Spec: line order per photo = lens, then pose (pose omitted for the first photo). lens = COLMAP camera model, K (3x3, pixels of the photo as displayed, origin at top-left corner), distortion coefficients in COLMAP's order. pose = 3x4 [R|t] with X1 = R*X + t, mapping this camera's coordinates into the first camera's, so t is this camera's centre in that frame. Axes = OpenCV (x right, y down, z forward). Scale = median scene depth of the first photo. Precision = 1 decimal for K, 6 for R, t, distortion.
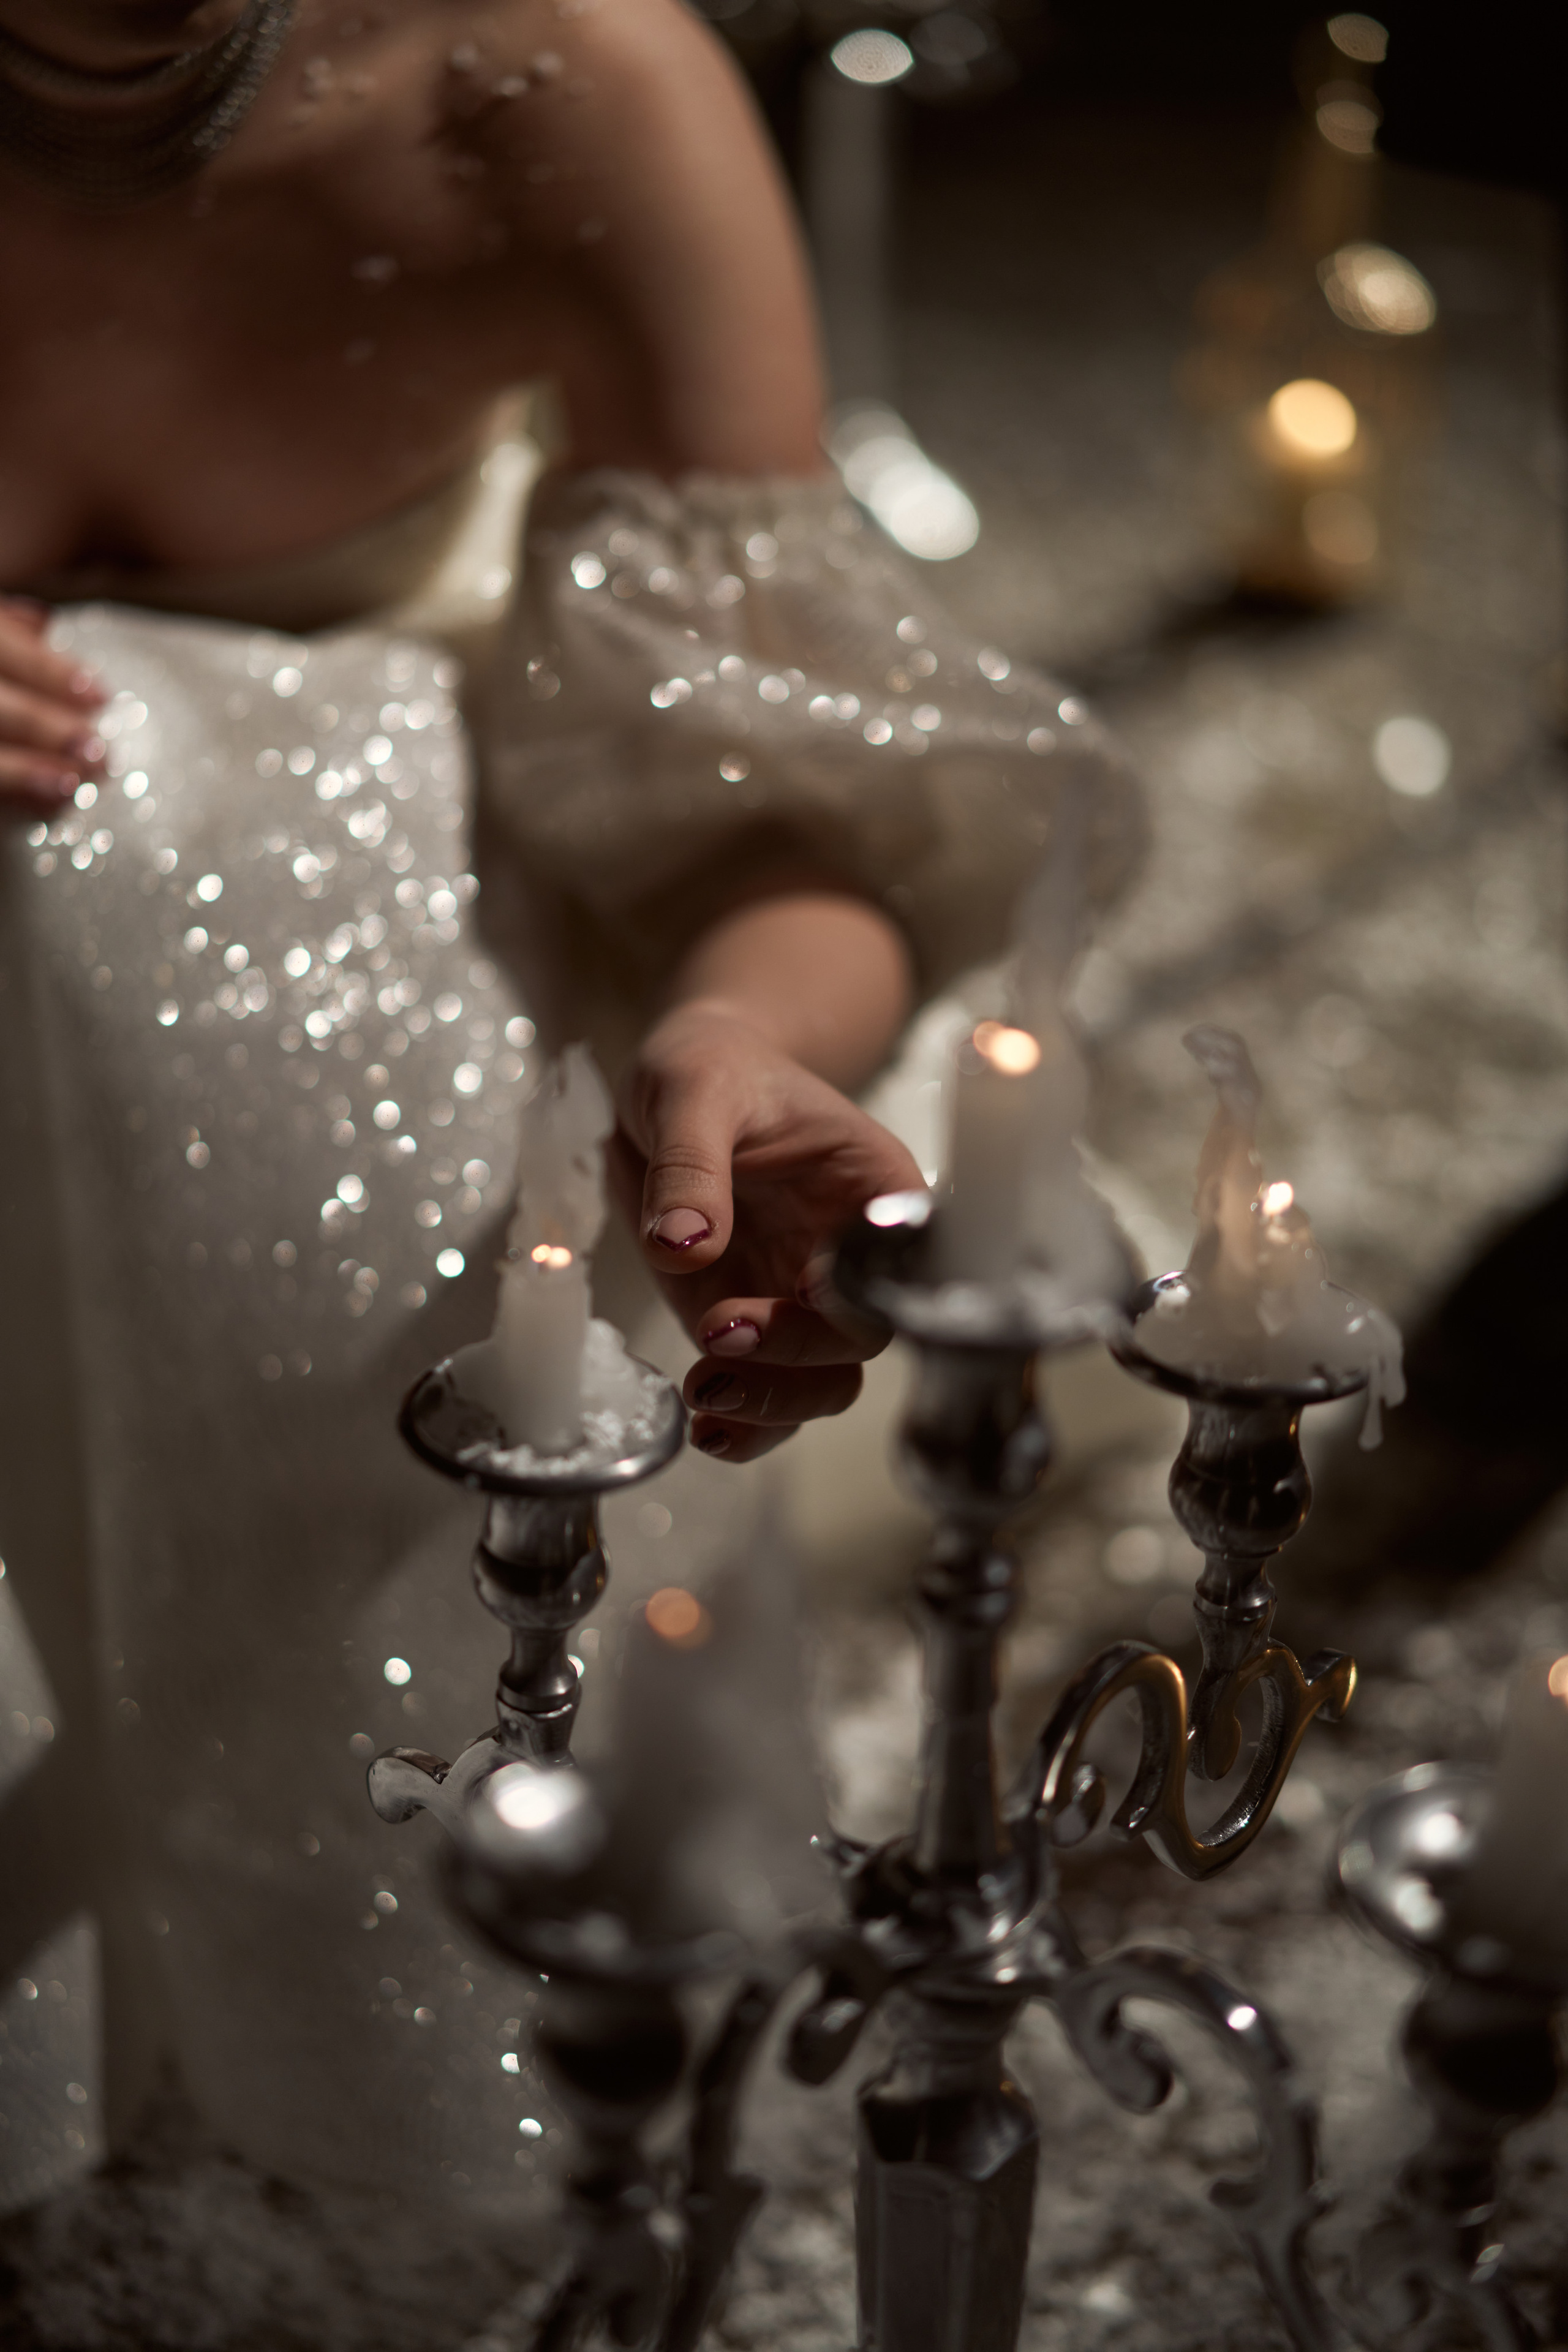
lens RADIAL K [[3695.5, 0, 883.8], [0, 3695.5, 1259.8], [0, 0, 1]] dist [0.222228, -0.007500]
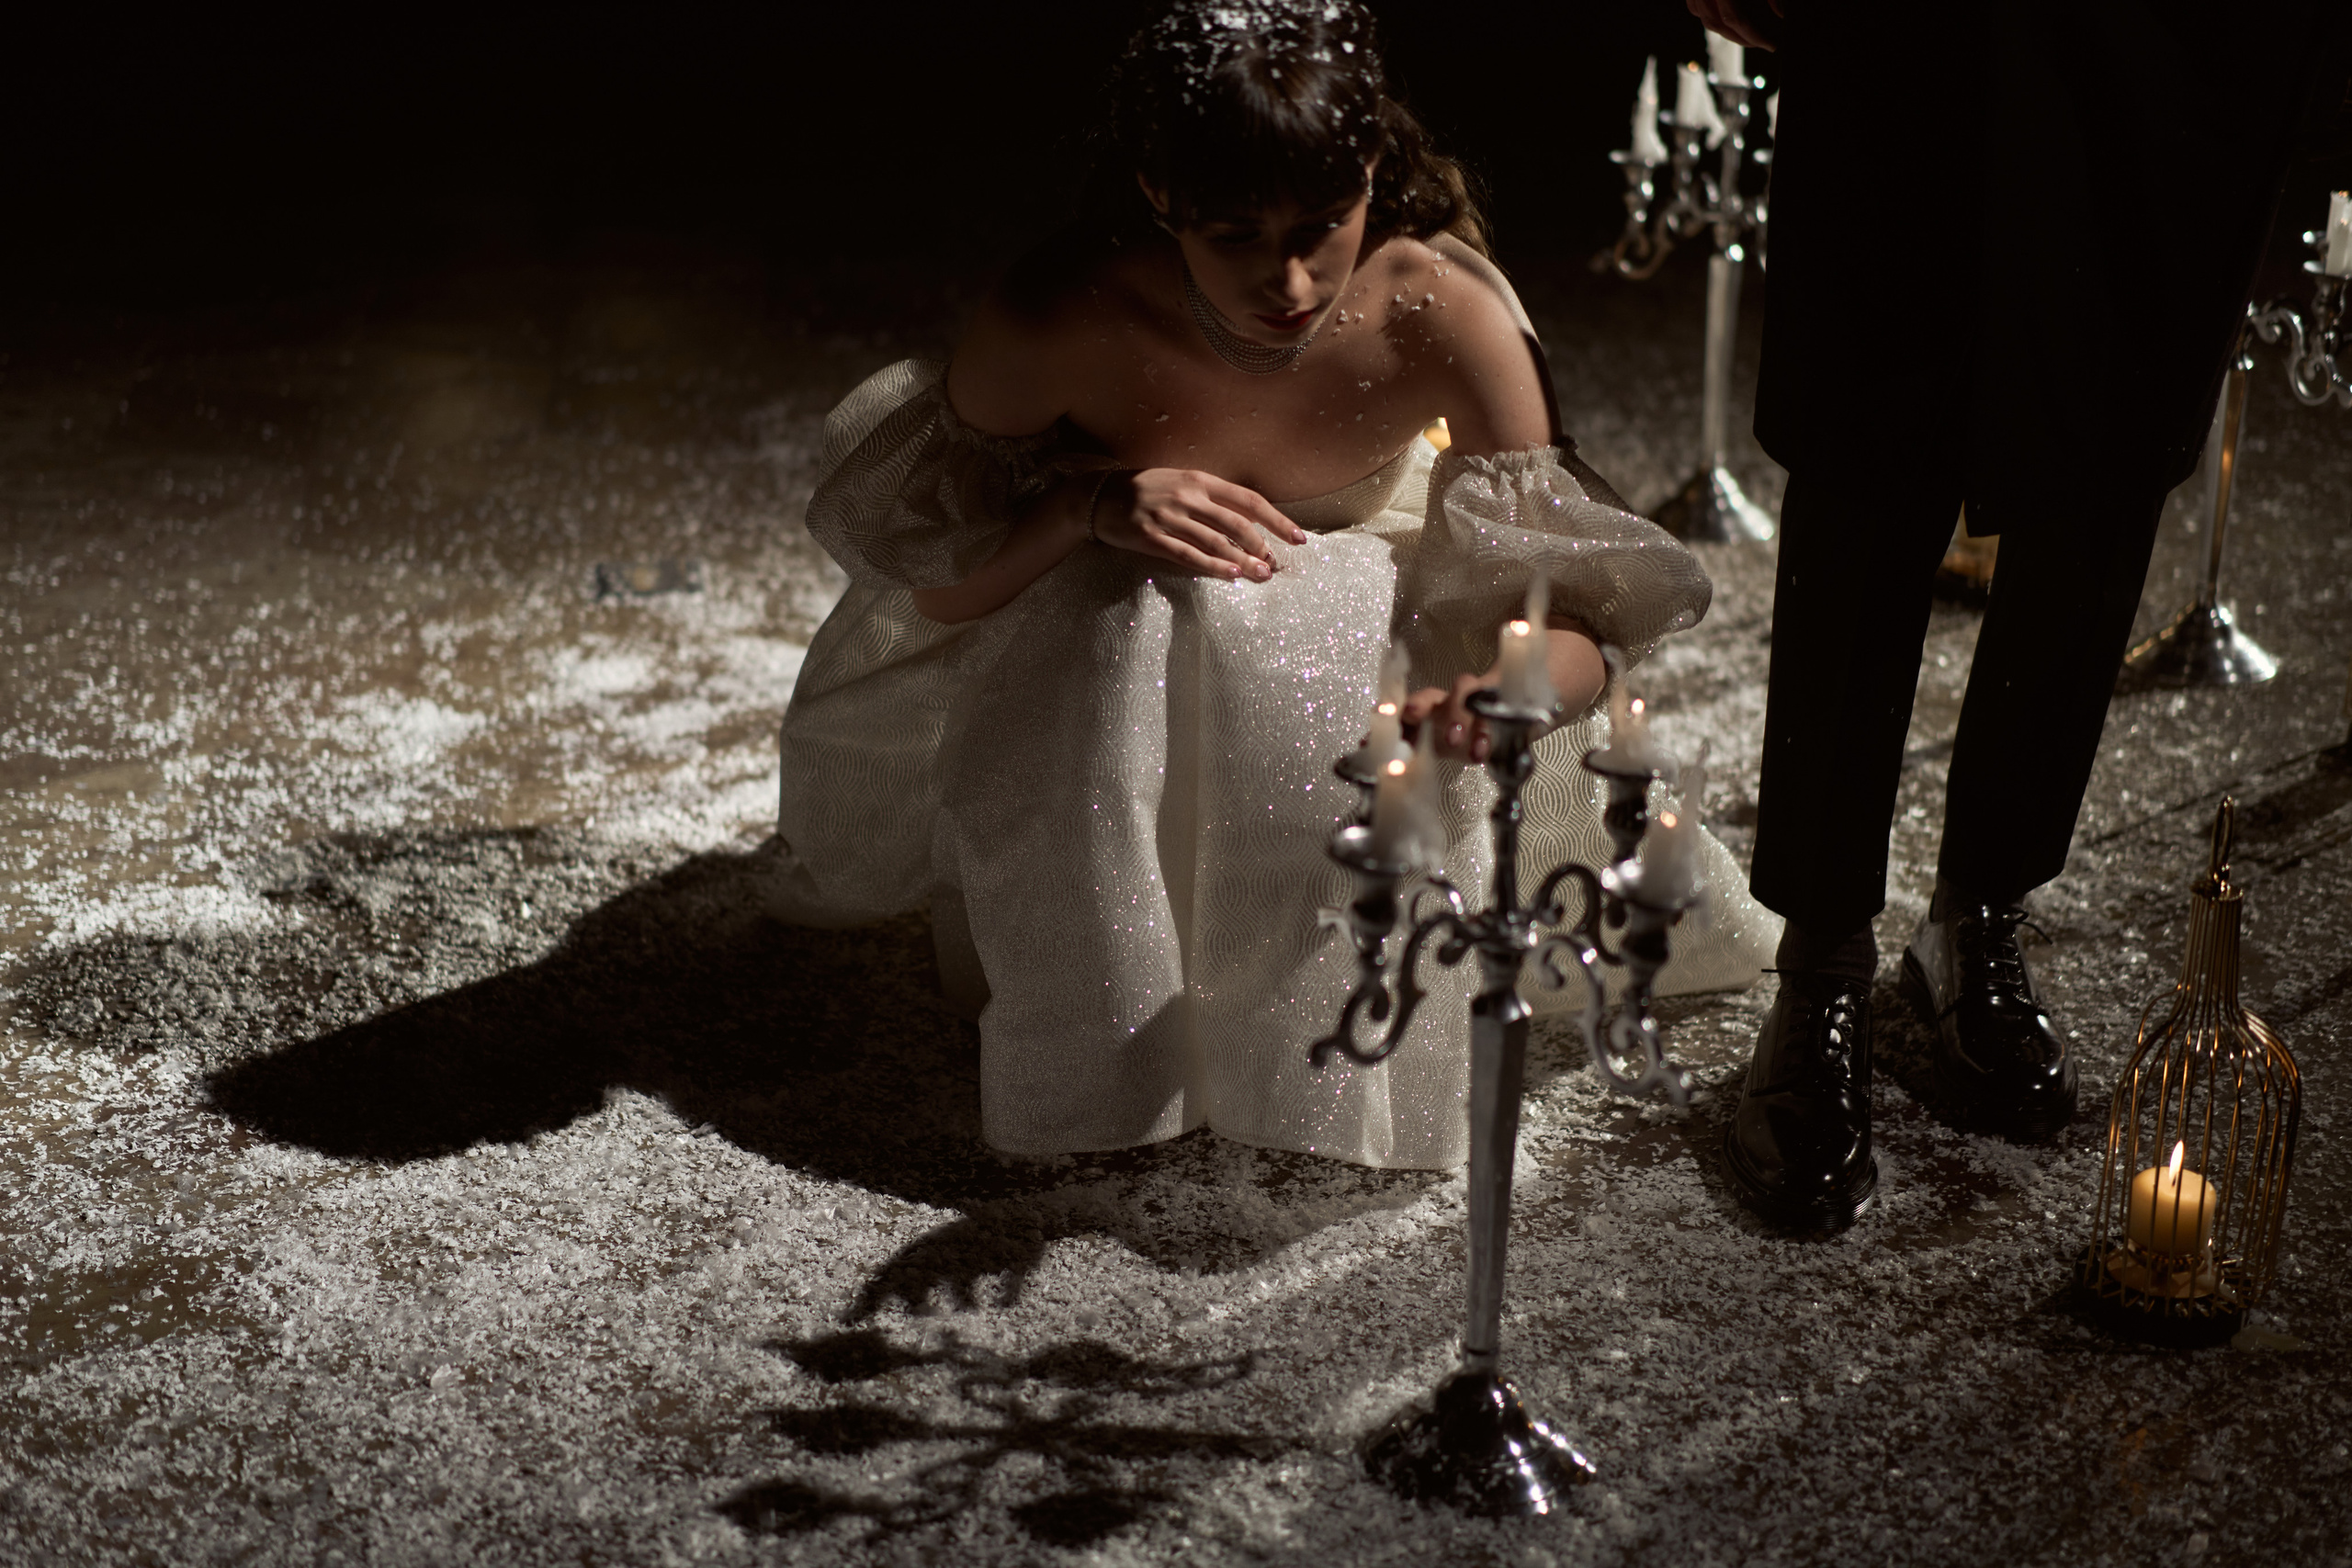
lens RADIAL K [[4146.9, 0, 1176.0], [0, 4146.9, 784.0], [0, 0, 1]] dist [0.201746, -1.333167]
pose [[0.979293, 0.057882, -0.193995, 0.388972], [-0.079666, 0.991123, -0.106438, 0.418491], [0.186112, 0.119688, 0.975211, -2.235567]]
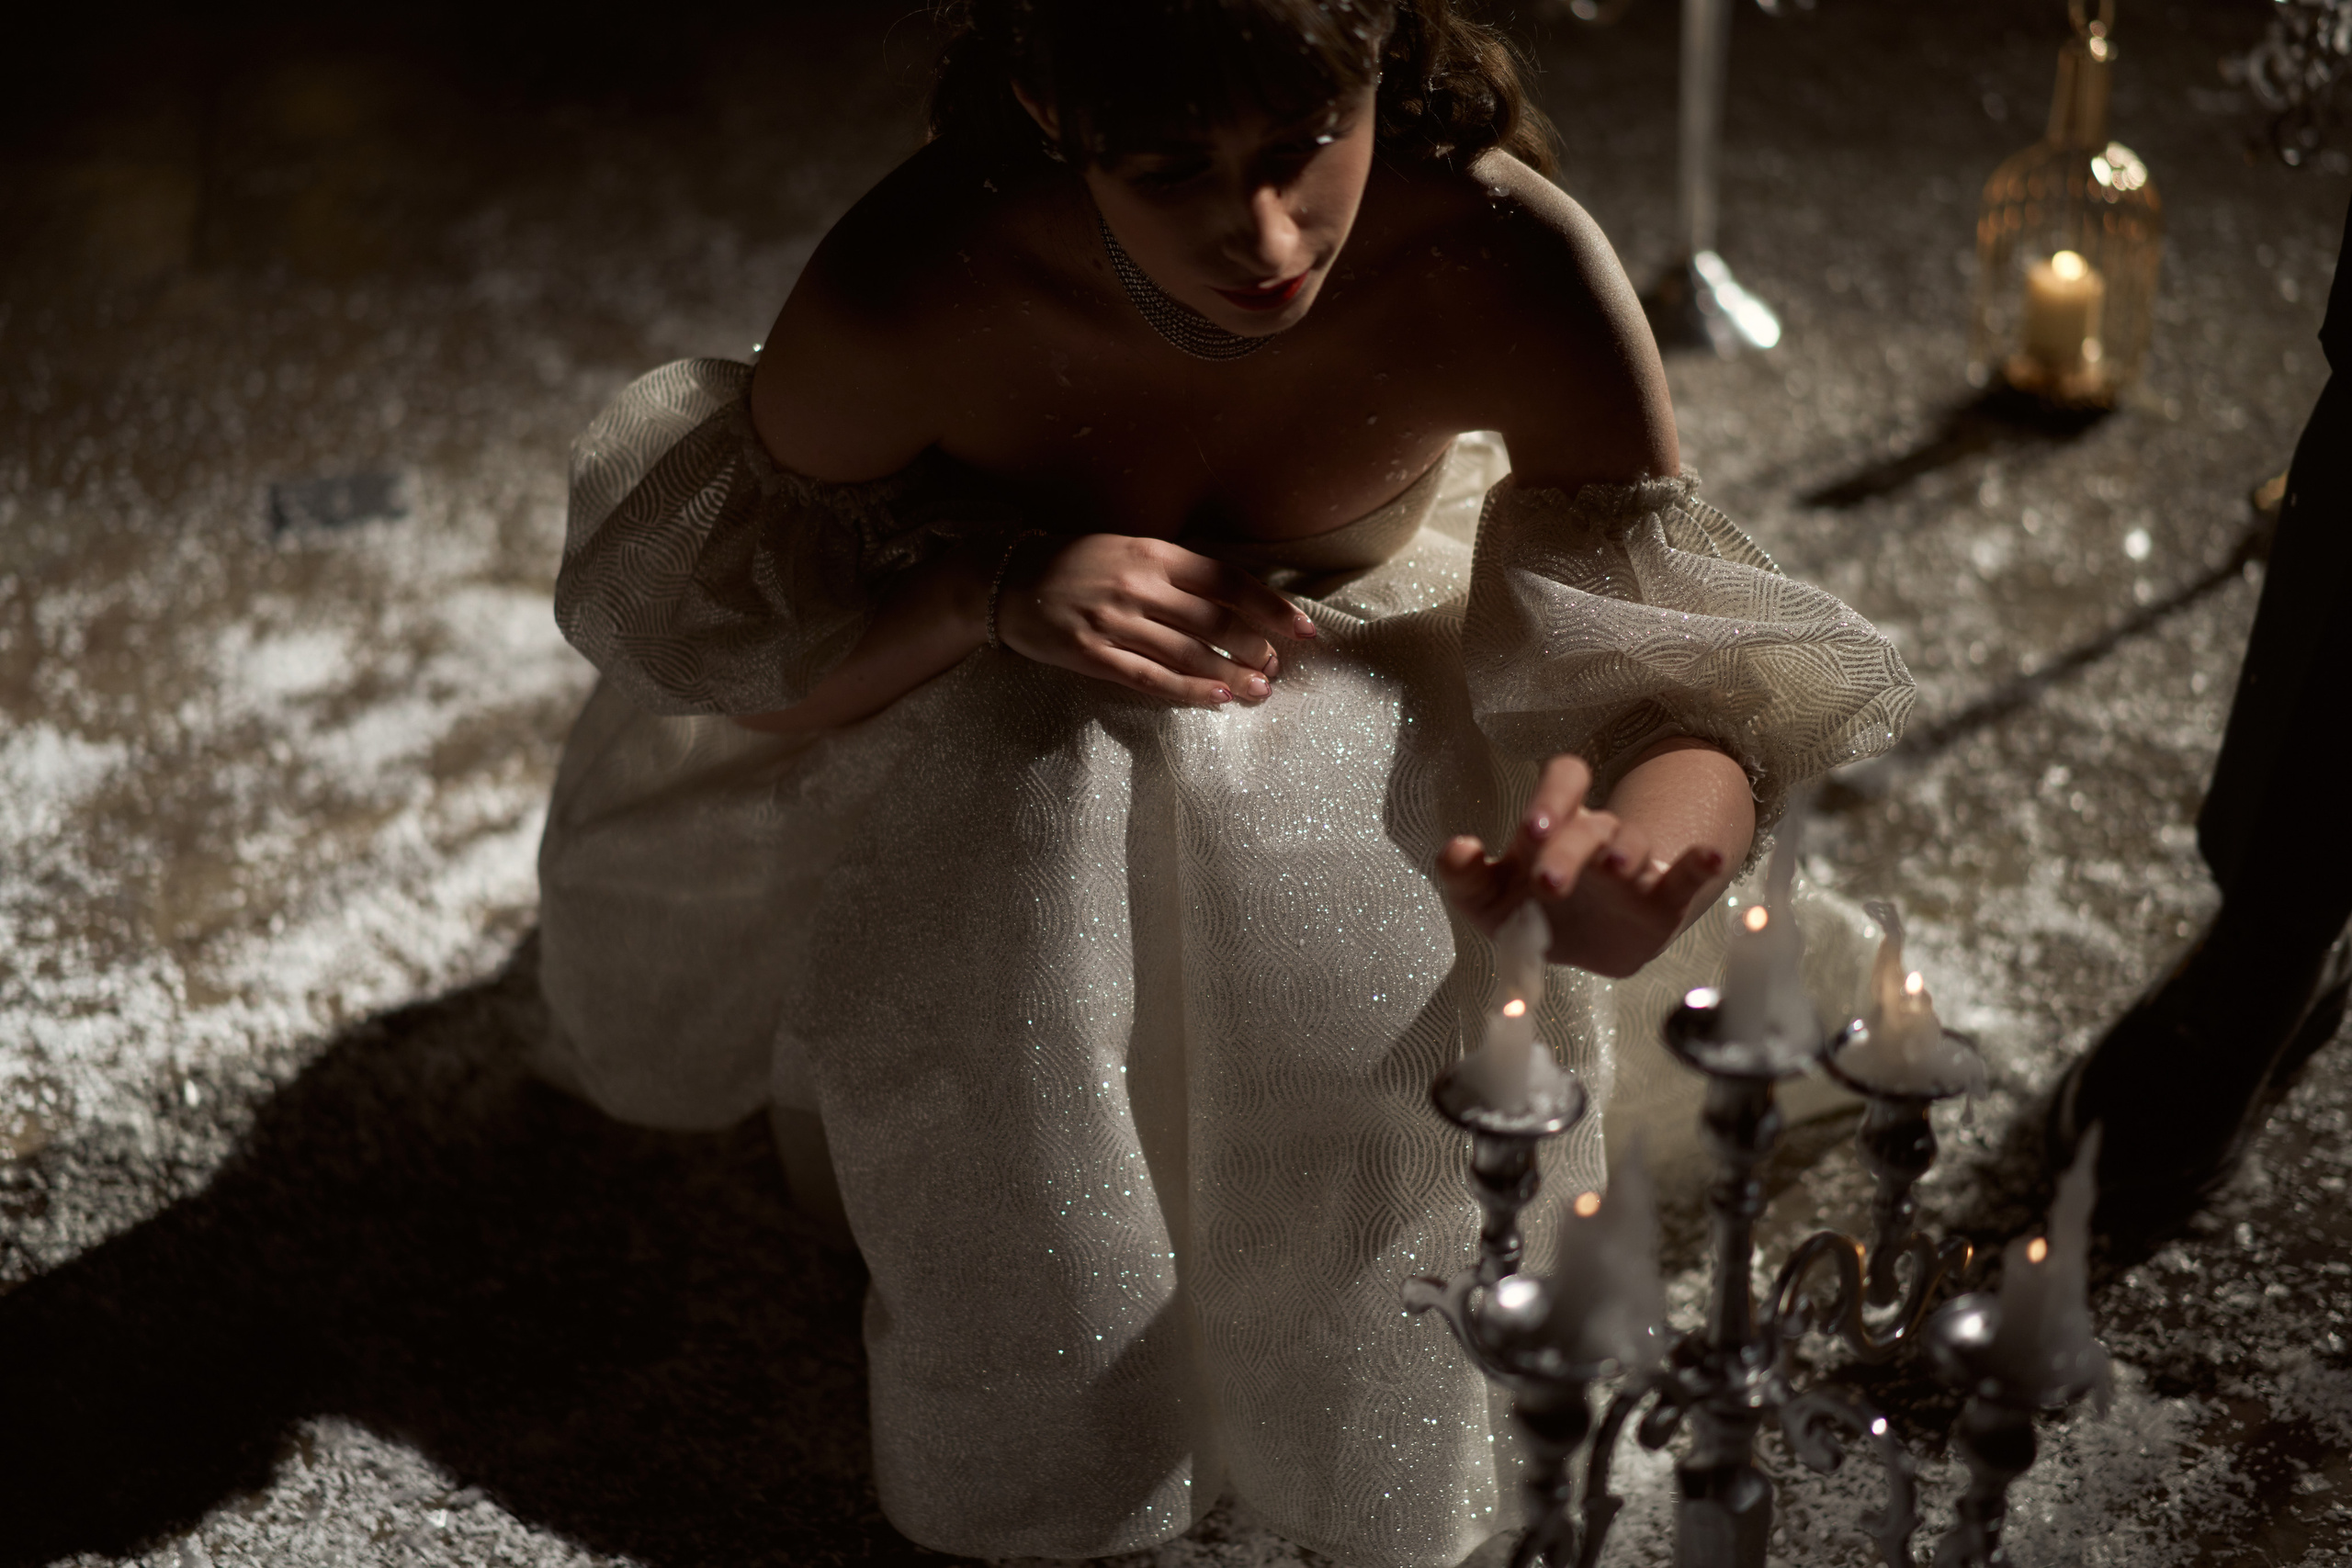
lens RADIAL K [[4146.9, 0, 1176.0], [0, 4146.9, 784.0], [0, 0, 1]] dist [0.201746, -1.333167]
pose [[0.991031, 0.017534, -0.132478, 0.015480], [-0.017735, 0.999843, -0.000340, -0.108703], [0.132451, 0.002686, 0.991186, -1.071275]]
